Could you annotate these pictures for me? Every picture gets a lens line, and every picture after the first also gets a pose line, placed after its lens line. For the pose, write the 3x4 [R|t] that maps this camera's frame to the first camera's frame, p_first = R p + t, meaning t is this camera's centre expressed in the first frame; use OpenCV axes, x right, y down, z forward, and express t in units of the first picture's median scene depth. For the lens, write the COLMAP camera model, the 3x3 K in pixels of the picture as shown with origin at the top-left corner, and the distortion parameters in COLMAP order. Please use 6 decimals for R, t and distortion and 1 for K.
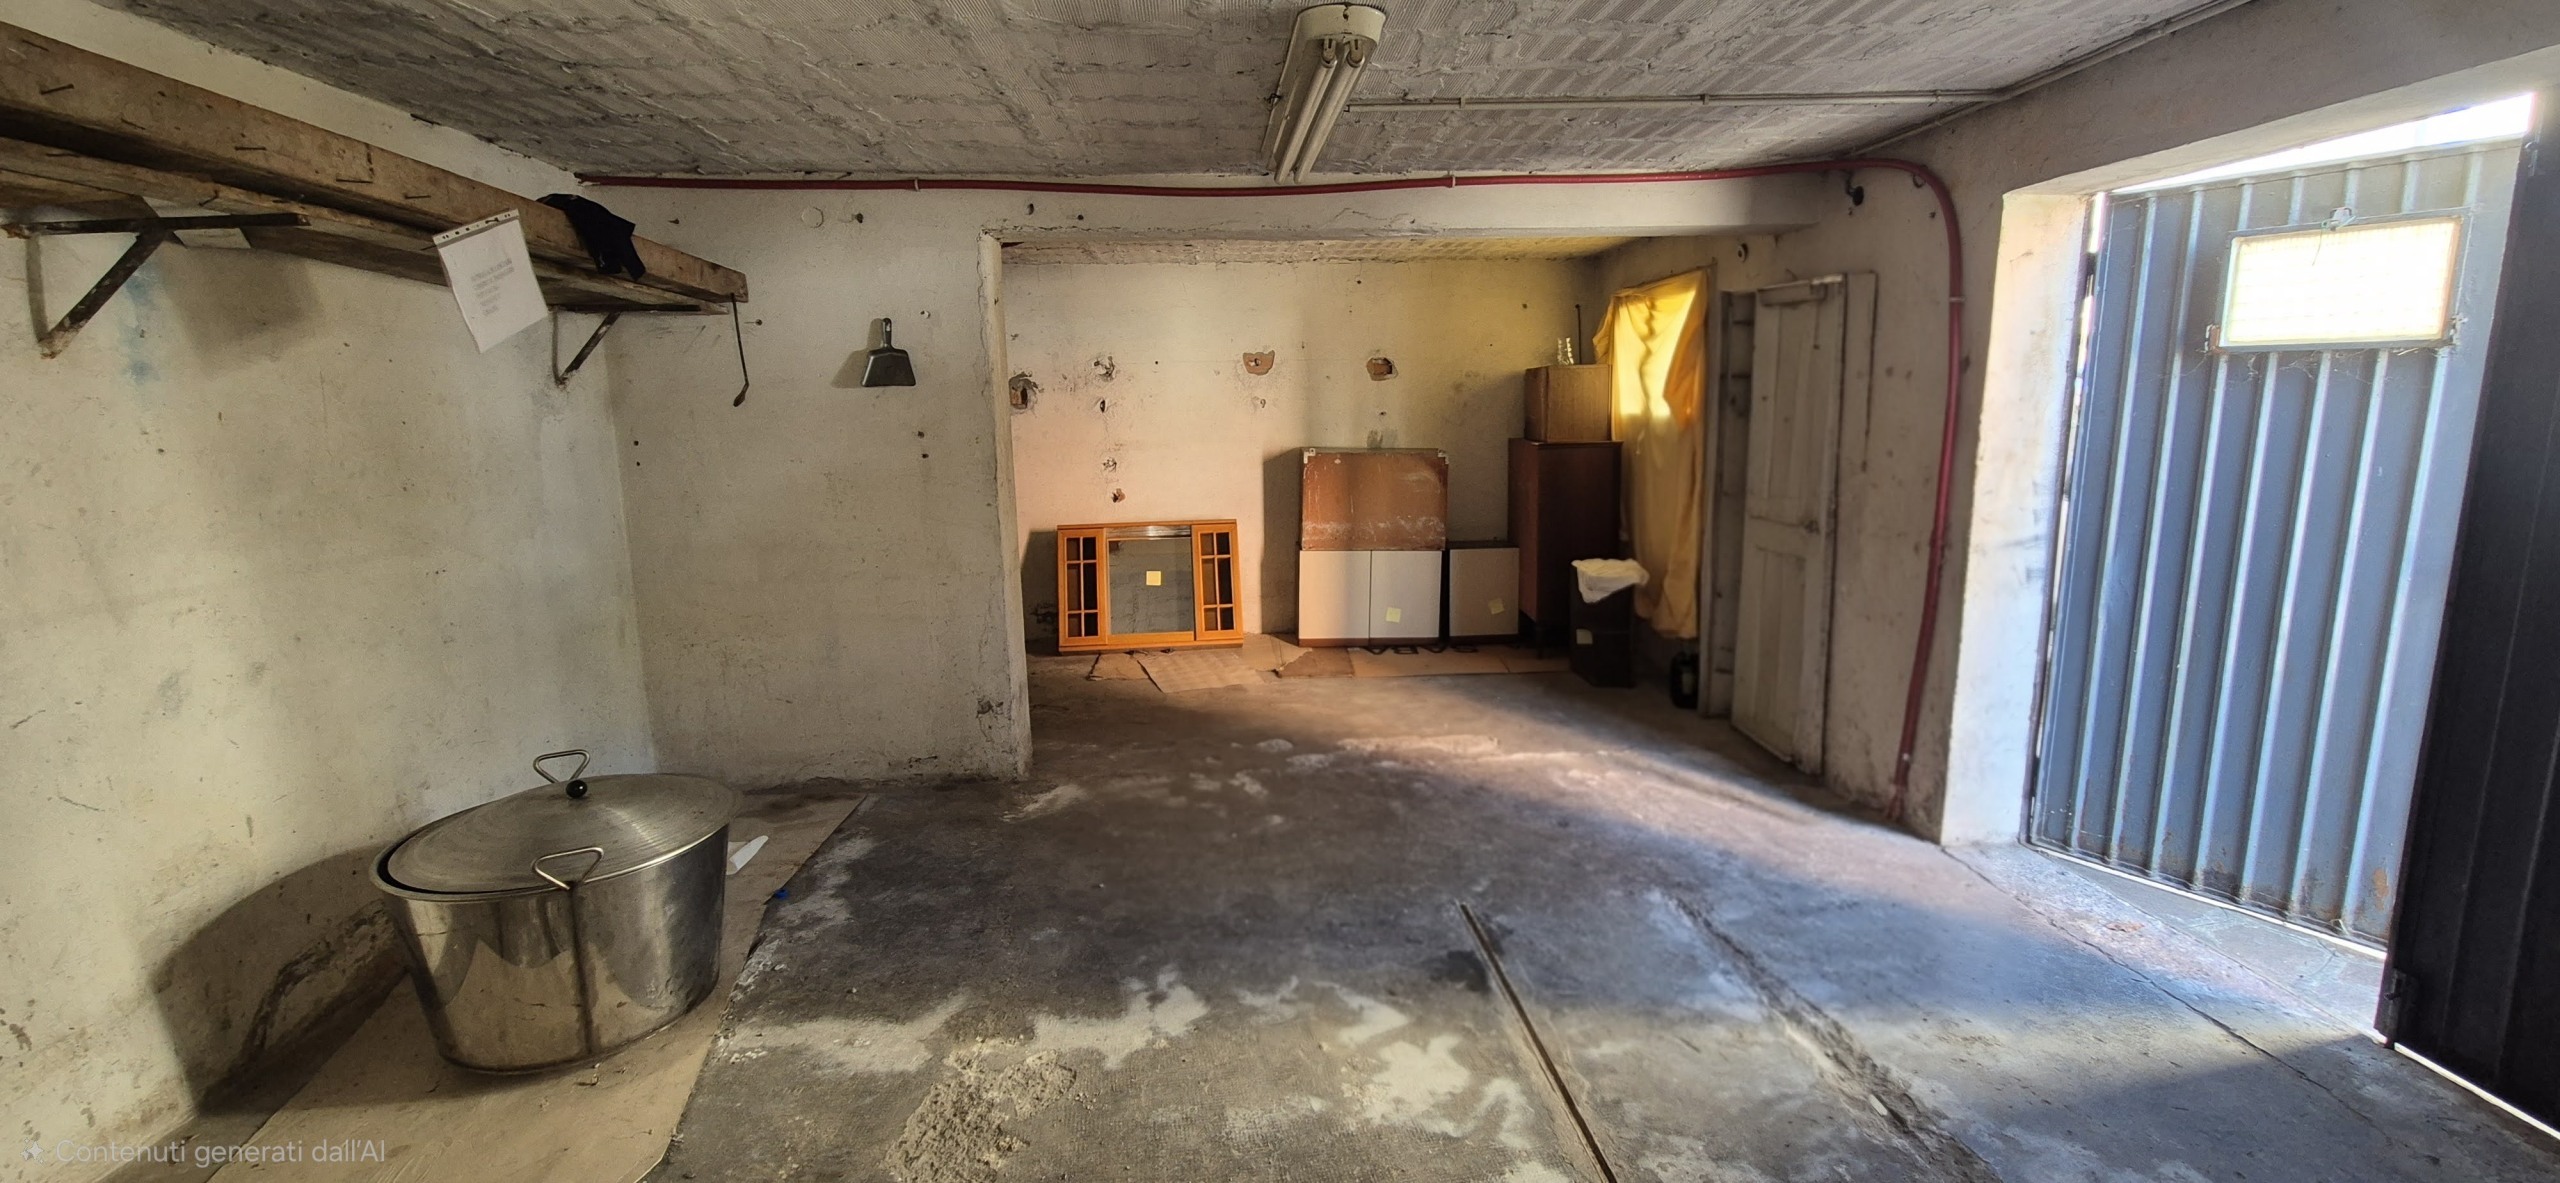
lens RADIAL K [[1054.6, 0, 1284.4], [0, 1054.6, 586.9], [0, 0, 1]] dist [0.000954, 0.000088]
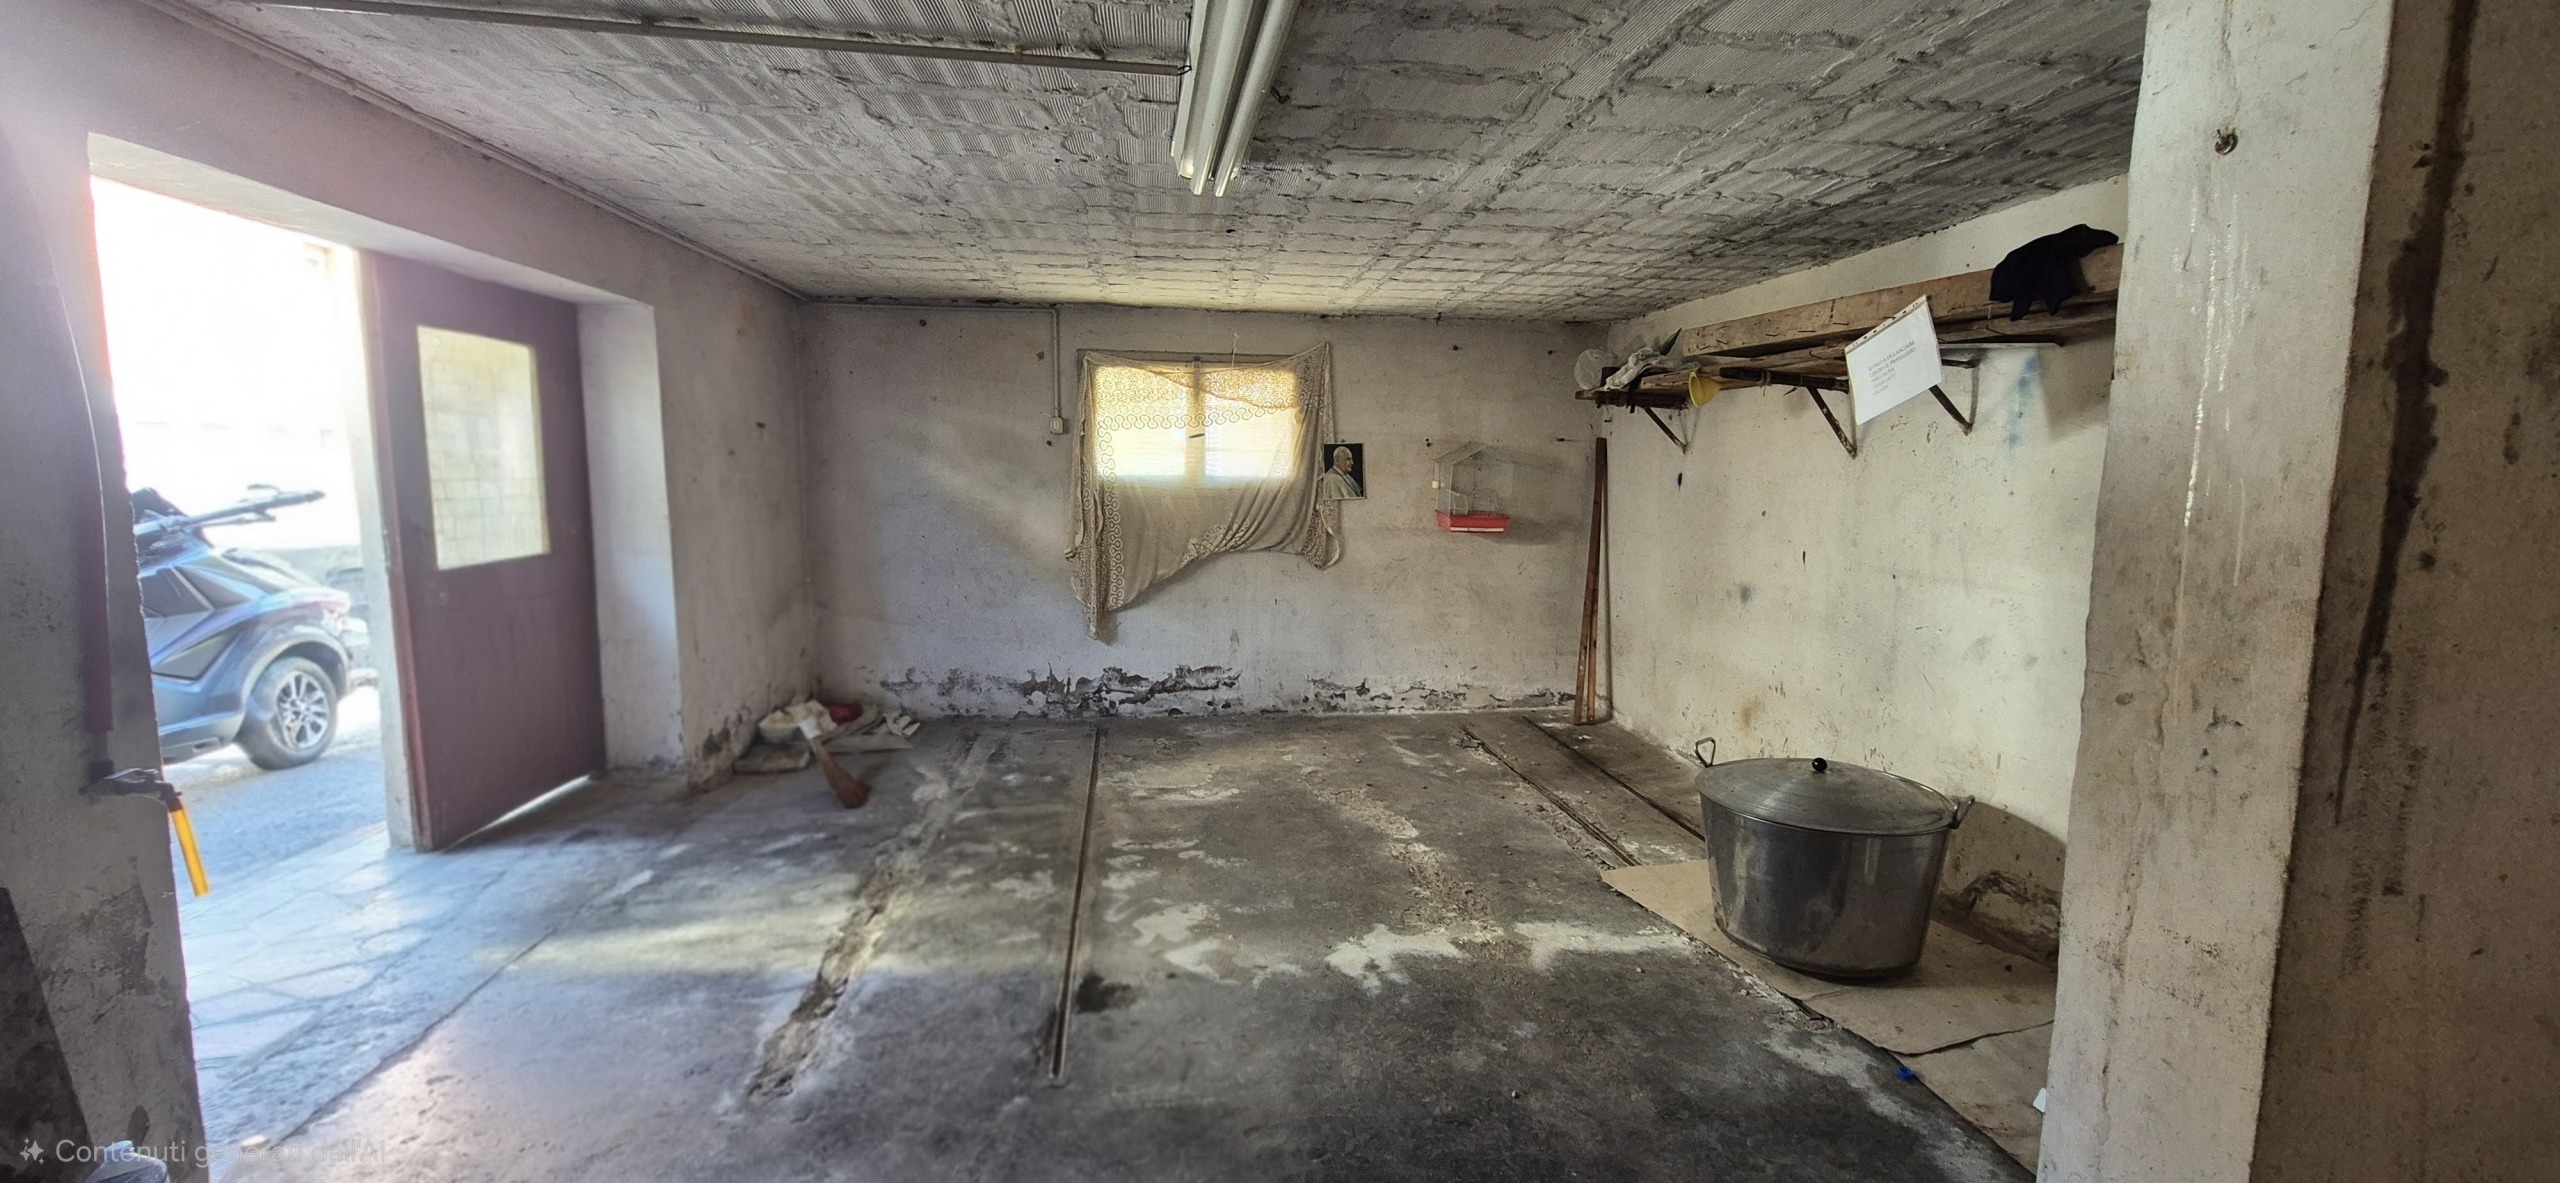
lens RADIAL K [[1054.6, 0, 1284.1], [0, 1054.6, 587.6], [0, 0, 1]] dist [0.000954, 0.000088]
pose [[-0.998132, 0.013517, -0.059588, 0.043203], [-0.004133, 0.958058, 0.286544, -0.369177], [0.060962, 0.286255, -0.956212, 2.093483]]
